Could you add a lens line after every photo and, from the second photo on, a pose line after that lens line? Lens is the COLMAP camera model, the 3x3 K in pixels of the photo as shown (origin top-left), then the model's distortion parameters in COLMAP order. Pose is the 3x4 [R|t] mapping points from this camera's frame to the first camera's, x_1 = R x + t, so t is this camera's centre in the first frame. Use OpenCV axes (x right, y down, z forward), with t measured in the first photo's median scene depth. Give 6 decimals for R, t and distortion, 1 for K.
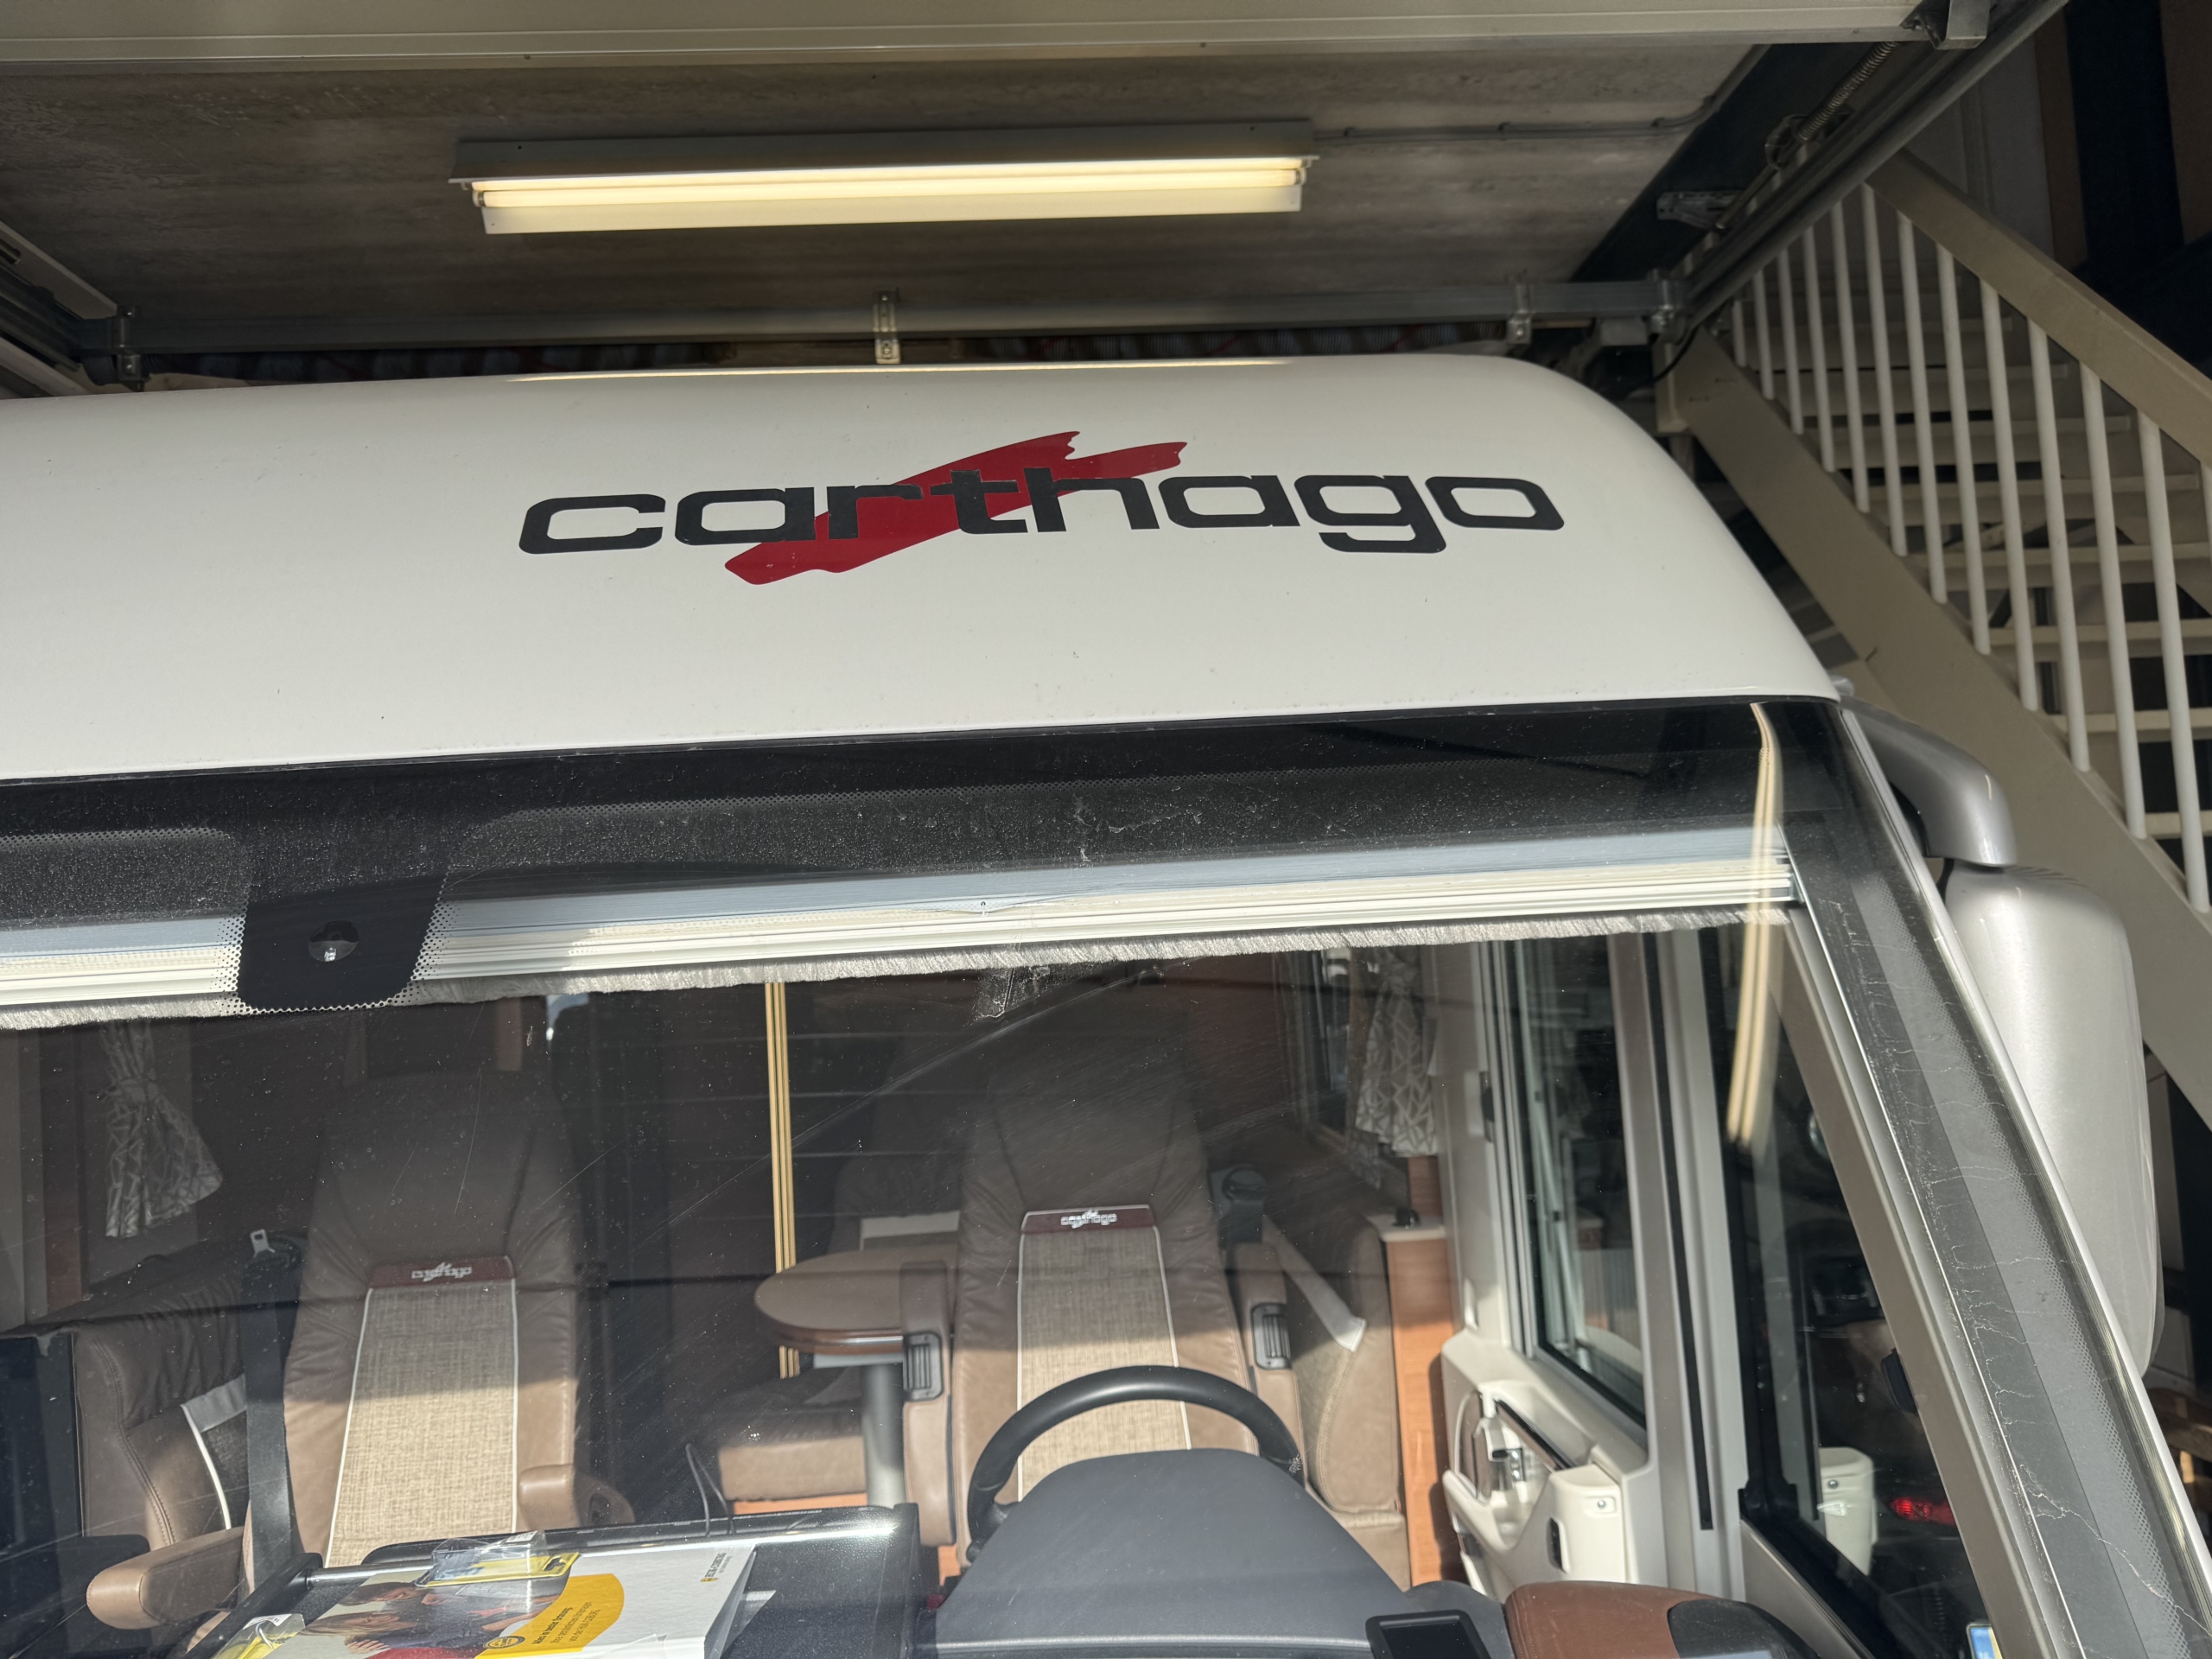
lens RADIAL K [[1549.7, 0, 1113.8], [0, 1549.7, 835.4], [0, 0, 1]] dist [0.008116, -0.019328]
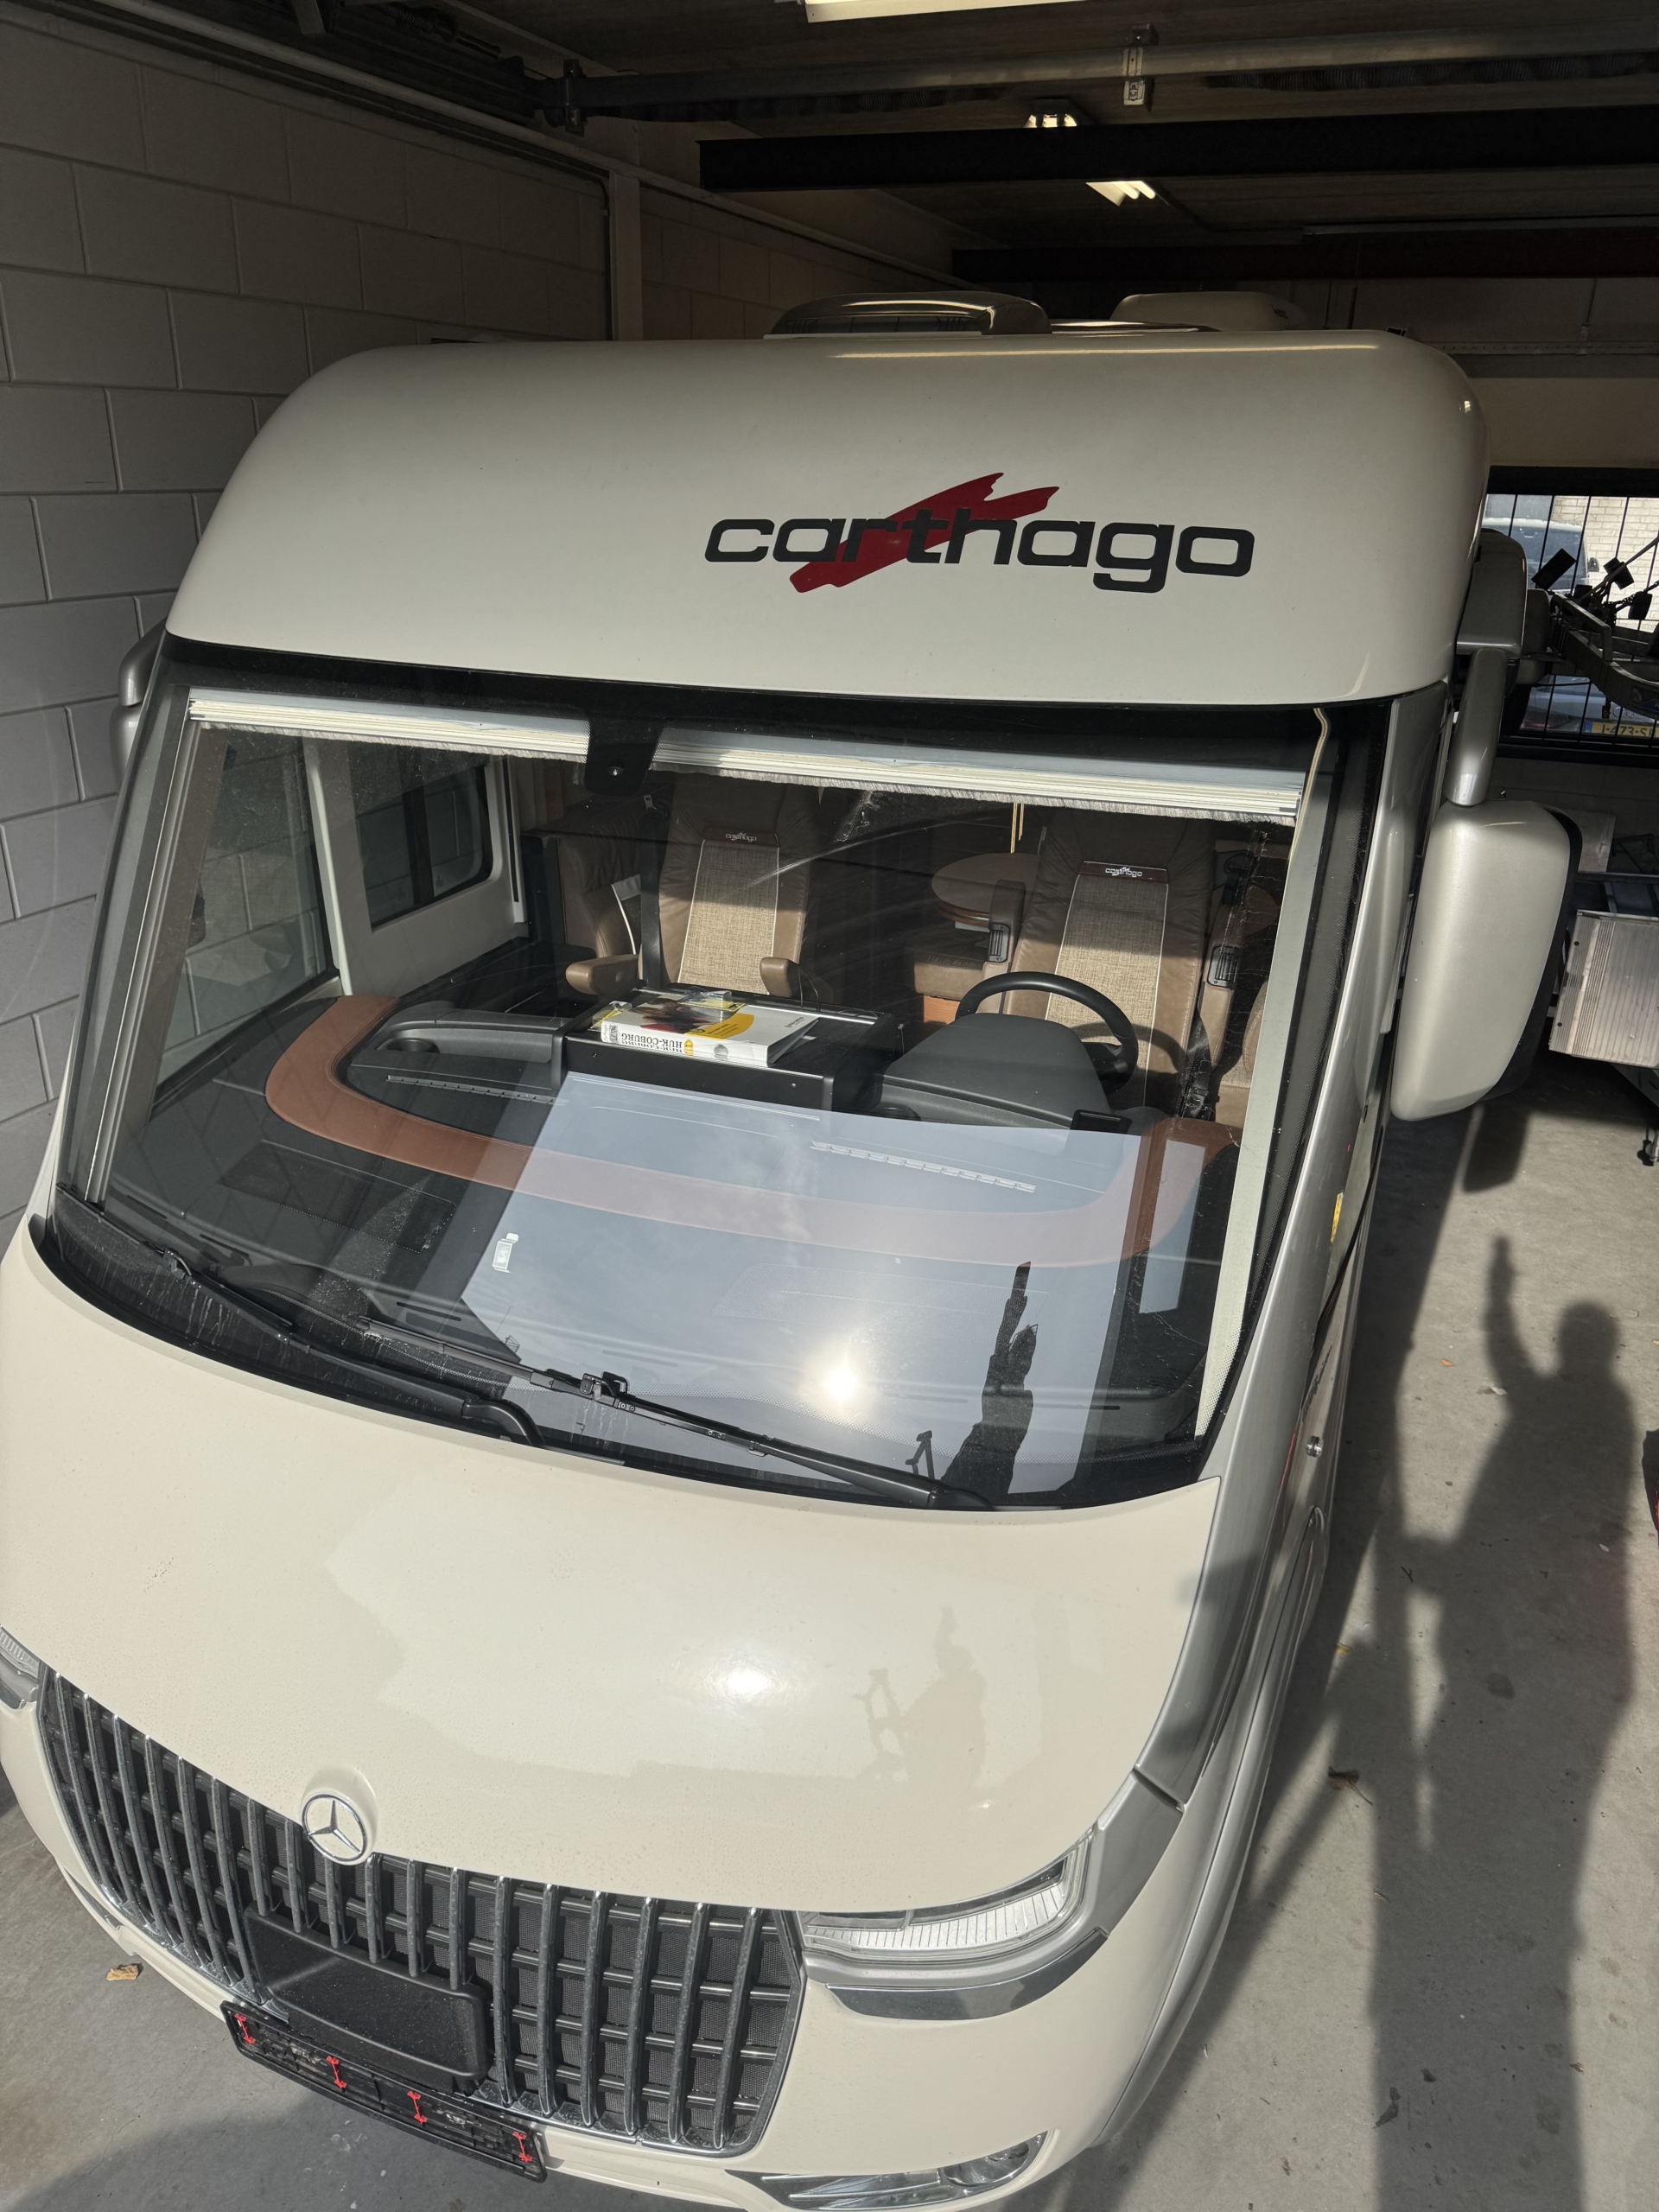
lens RADIAL K [[1549.7, 0, 824.0], [0, 1549.7, 1108.3], [0, 0, 1]] dist [0.008116, -0.019328]
pose [[0.899347, 0.231547, -0.370892, 0.608717], [-0.037028, 0.885552, 0.463062, -0.428749], [0.435665, -0.402720, 0.804992, -0.782037]]
